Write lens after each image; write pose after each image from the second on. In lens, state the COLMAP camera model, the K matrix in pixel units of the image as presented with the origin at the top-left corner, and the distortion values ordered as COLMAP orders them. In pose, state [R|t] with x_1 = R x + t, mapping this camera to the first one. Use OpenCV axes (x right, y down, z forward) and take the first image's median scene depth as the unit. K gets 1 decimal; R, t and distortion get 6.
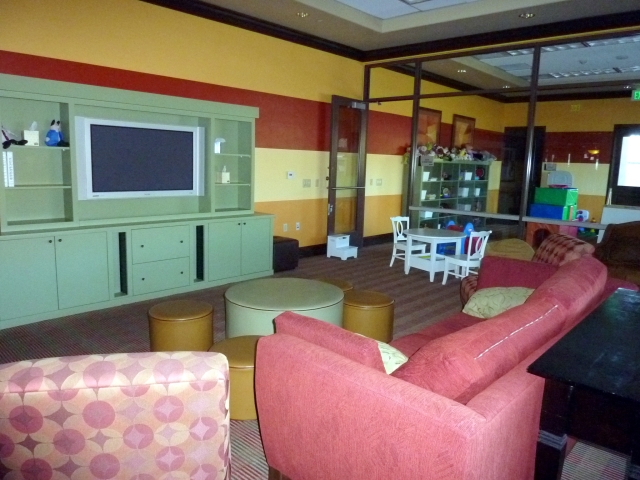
lens RADIAL K [[473.2, 0, 320.0], [0, 473.2, 240.0], [0, 0, 1]] dist [-0.044289, -0.004701]
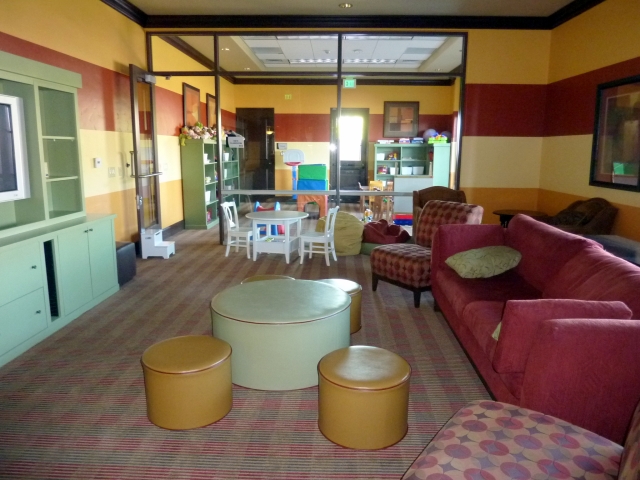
lens RADIAL K [[473.2, 0, 320.0], [0, 473.2, 240.0], [0, 0, 1]] dist [-0.044289, -0.004701]
pose [[0.752633, -0.143022, 0.642719, -0.282017], [0.116820, 0.989643, 0.083423, -0.029536], [-0.647994, 0.012296, 0.761546, 0.155934]]
